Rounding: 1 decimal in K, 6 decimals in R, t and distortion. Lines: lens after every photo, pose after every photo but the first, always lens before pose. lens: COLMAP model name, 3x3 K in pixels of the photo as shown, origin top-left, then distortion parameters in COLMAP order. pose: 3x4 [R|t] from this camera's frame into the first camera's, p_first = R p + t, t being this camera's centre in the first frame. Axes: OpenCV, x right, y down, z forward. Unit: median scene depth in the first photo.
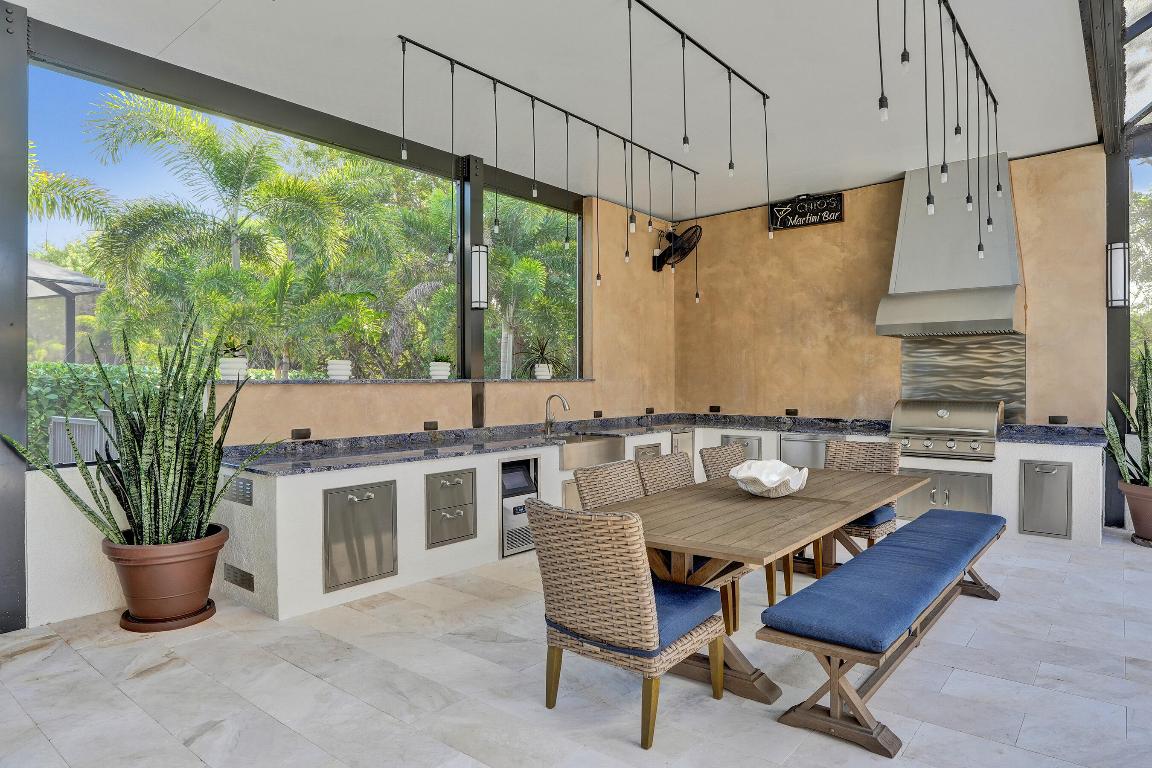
lens RADIAL K [[683.3, 0, 576.0], [0, 683.3, 384.0], [0, 0, 1]] dist [-0.053169, 0.000458]
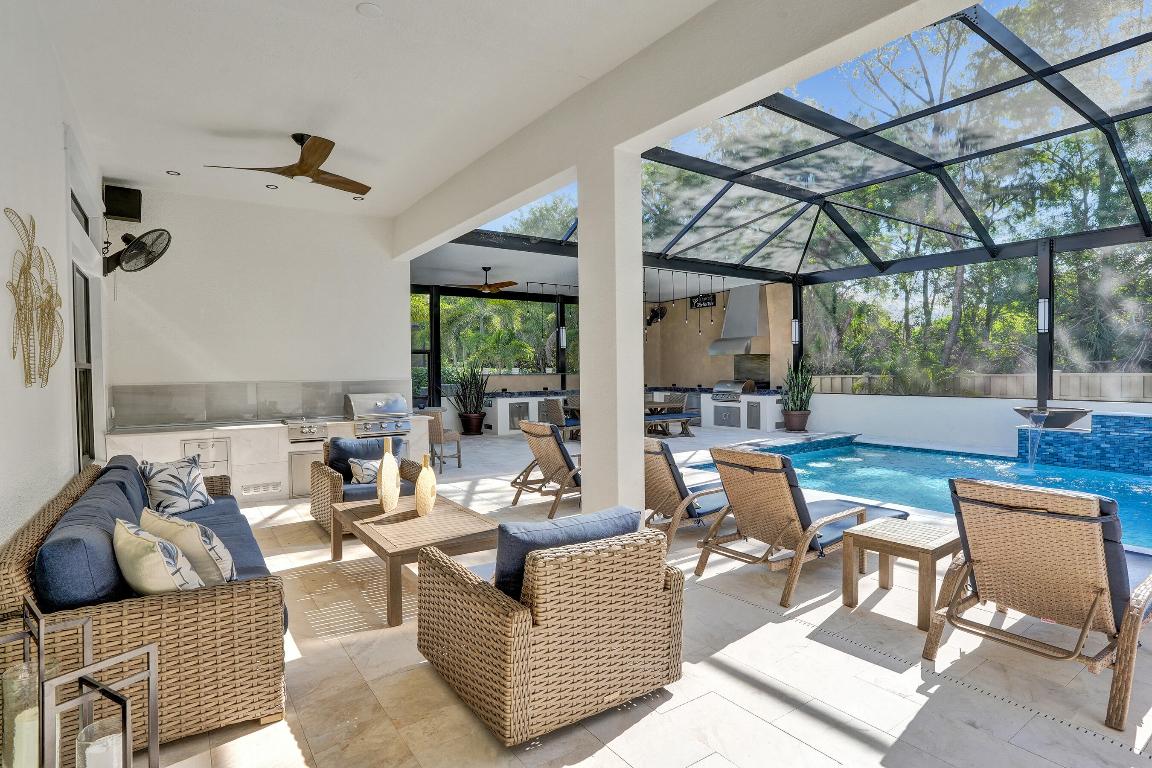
lens RADIAL K [[600.6, 0, 592.4], [0, 600.6, 387.7], [0, 0, 1]] dist [-0.063462, 0.023536]
pose [[0.967434, -0.000493, -0.253122, 0.624960], [0.006512, 0.999716, 0.022940, -0.003054], [0.253039, -0.023841, 0.967162, -1.435814]]
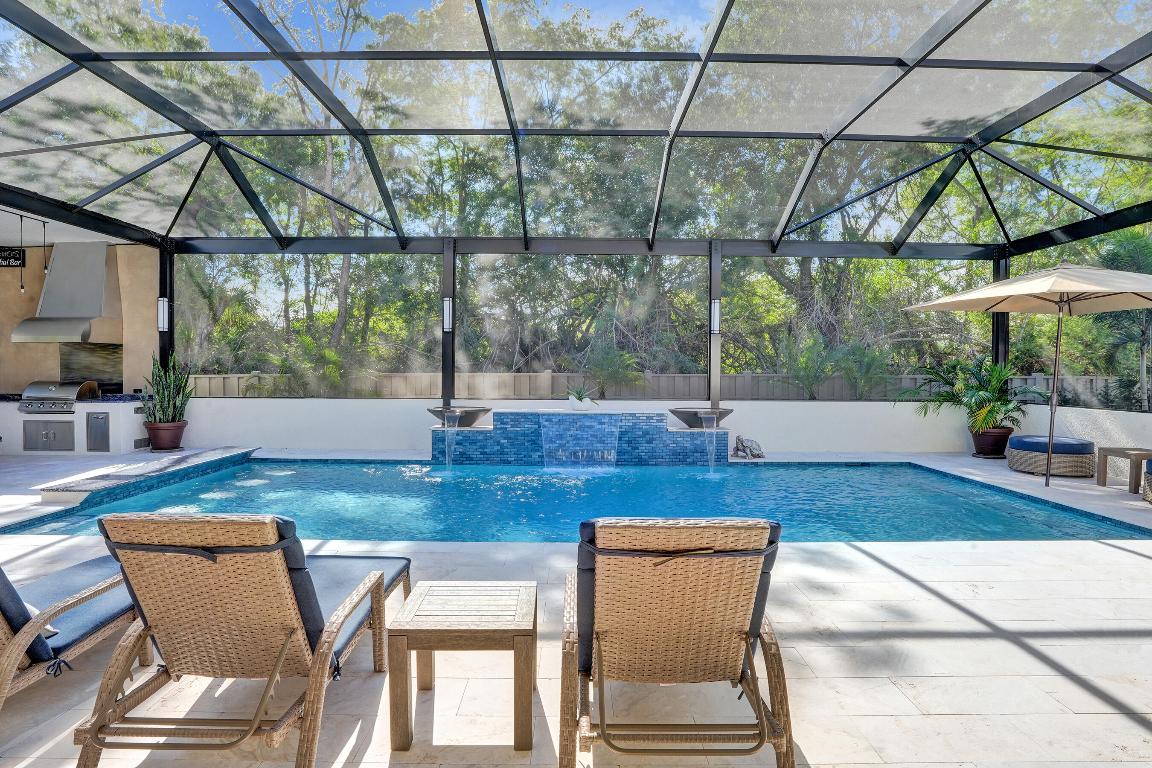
lens RADIAL K [[649.4, 0, 577.4], [0, 649.4, 378.9], [0, 0, 1]] dist [-0.037511, 0.002938]
pose [[0.771919, -0.004482, 0.635705, 0.554990], [-0.001605, 0.999958, 0.008999, 0.002691], [-0.635719, -0.007967, 0.771879, -1.151736]]
